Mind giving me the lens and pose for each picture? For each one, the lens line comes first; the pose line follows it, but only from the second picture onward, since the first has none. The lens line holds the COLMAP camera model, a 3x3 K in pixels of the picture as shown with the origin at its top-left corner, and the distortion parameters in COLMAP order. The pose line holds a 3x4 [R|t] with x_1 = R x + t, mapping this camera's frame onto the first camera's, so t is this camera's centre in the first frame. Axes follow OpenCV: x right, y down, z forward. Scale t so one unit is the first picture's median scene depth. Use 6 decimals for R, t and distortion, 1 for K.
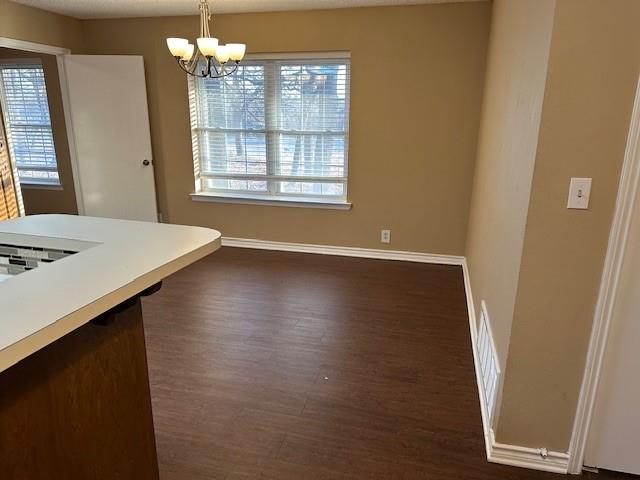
lens RADIAL K [[450.1, 0, 320.0], [0, 450.1, 240.0], [0, 0, 1]] dist [0.170067, -0.190637]
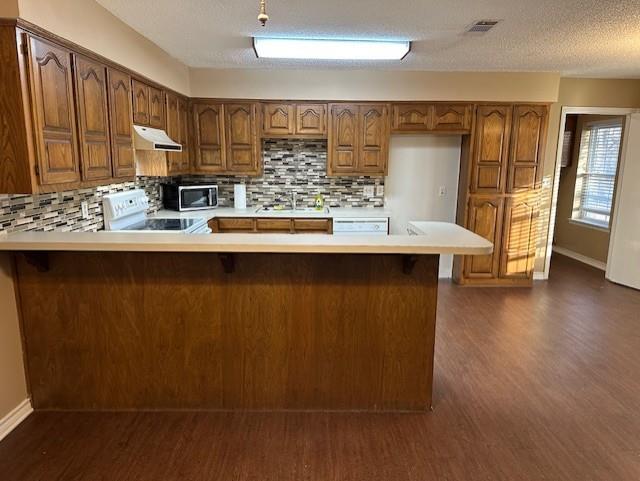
lens RADIAL K [[450.1, 0, 320.0], [0, 450.1, 240.5], [0, 0, 1]] dist [0.170067, -0.190637]
pose [[0.269550, 0.162524, -0.949173, 0.364688], [-0.265655, 0.959958, 0.088928, -0.005151], [0.925619, 0.228182, 0.301932, 0.035939]]
